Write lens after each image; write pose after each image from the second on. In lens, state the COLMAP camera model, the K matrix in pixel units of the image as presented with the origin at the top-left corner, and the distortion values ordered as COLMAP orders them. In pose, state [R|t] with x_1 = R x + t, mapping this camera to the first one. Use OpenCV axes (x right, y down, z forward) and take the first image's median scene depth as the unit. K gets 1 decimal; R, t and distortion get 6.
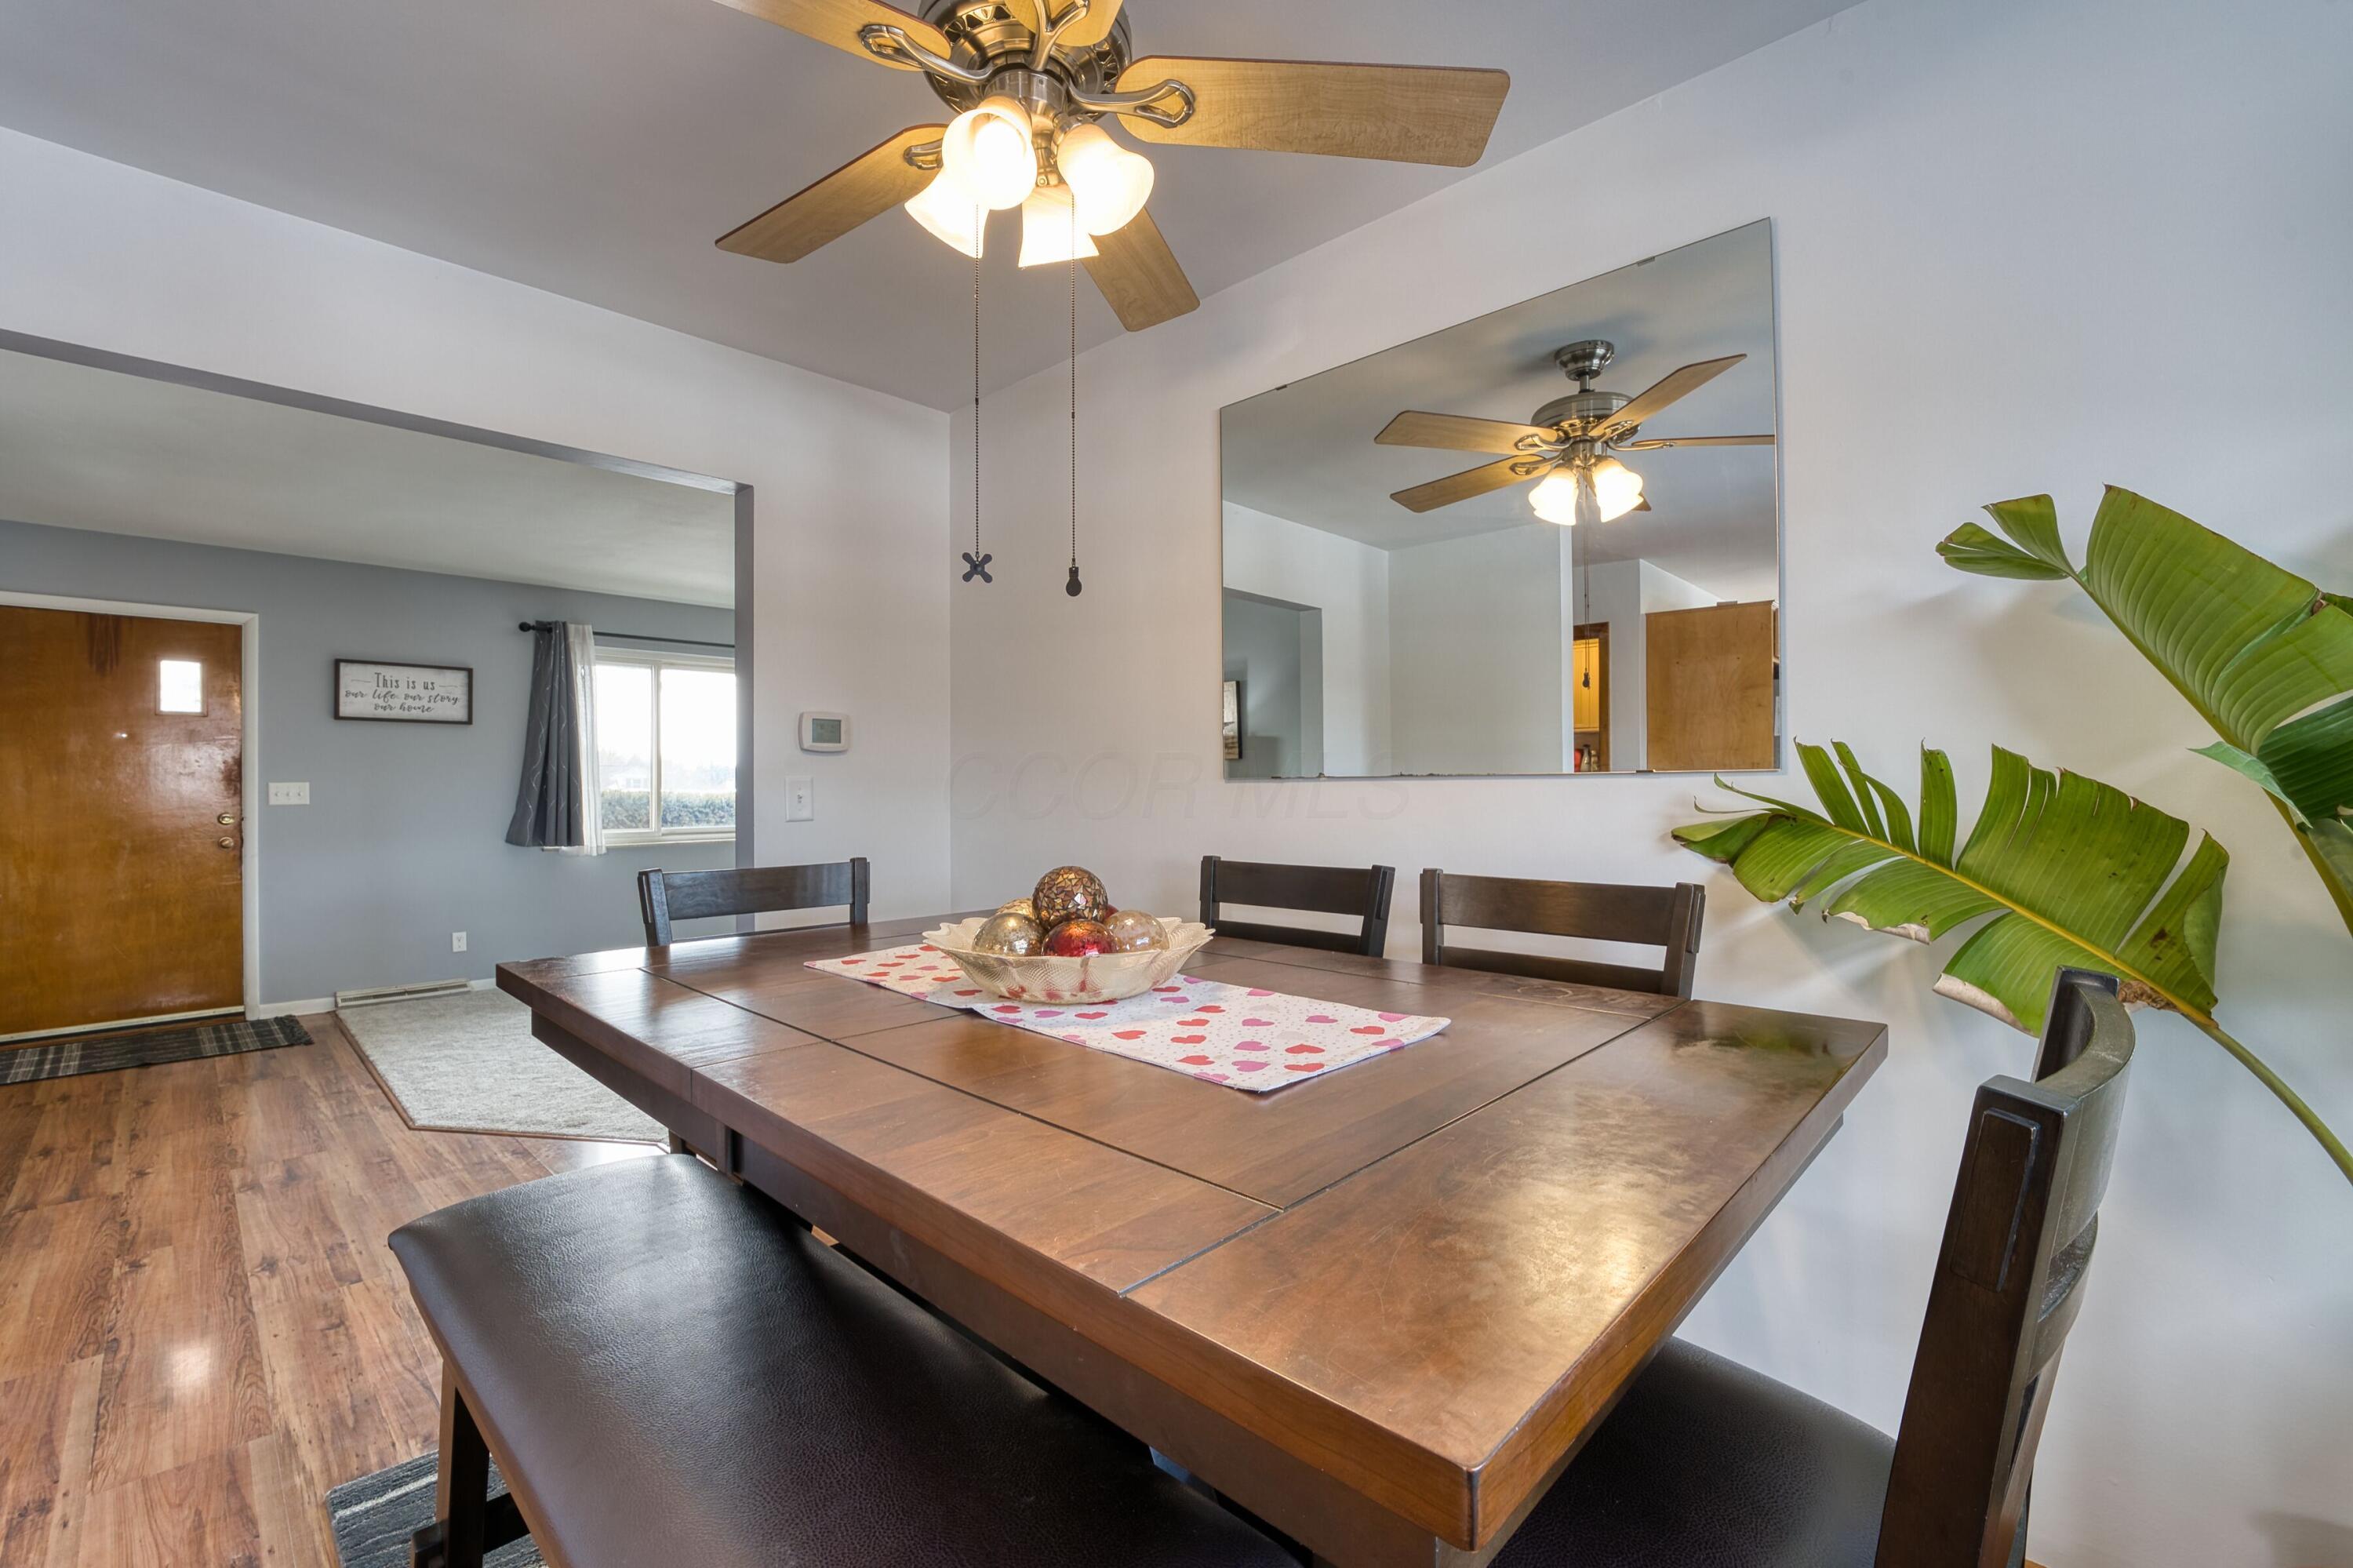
lens RADIAL K [[981.0, 0, 1176.5], [0, 981.0, 784.0], [0, 0, 1]] dist [-0.001746, -0.000381]
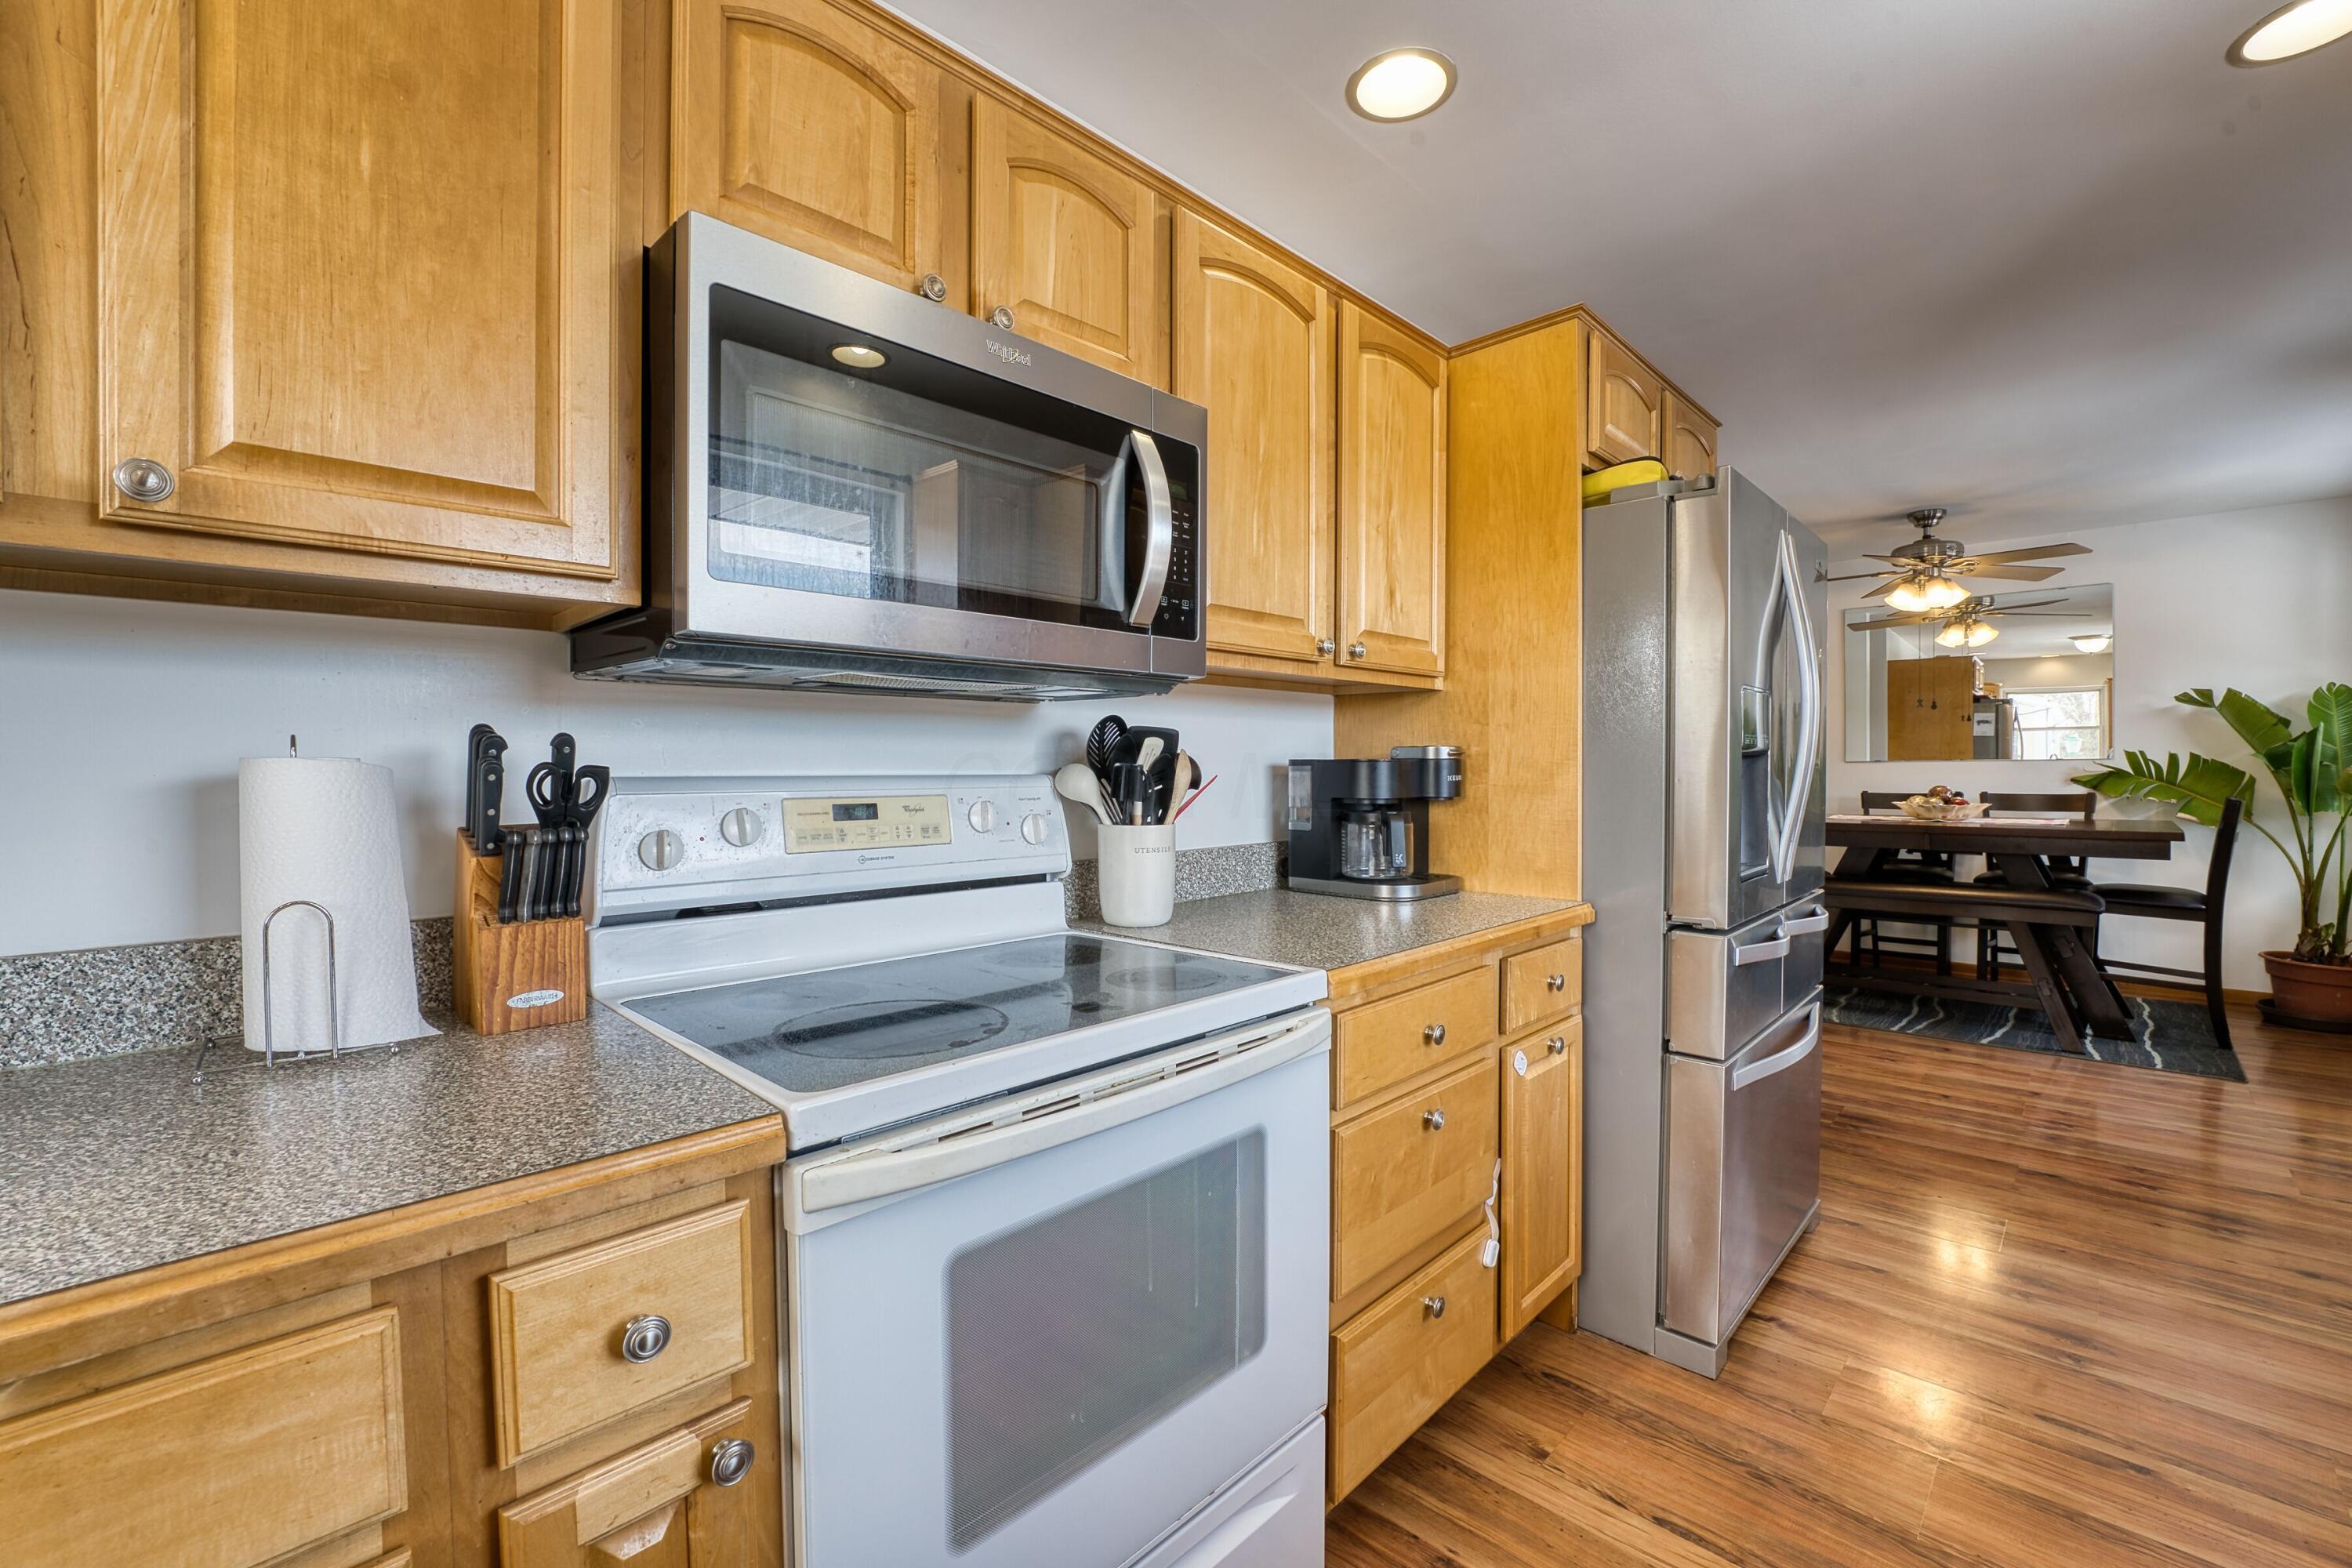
lens RADIAL K [[960.4, 0, 1176.0], [0, 960.4, 784.0], [0, 0, 1]] dist [0.000326, 0.000022]
pose [[0.999921, -0.003662, -0.012056, -2.893319], [0.003876, 0.999835, 0.017759, 0.002325], [0.011989, -0.017804, 0.999770, -2.620379]]
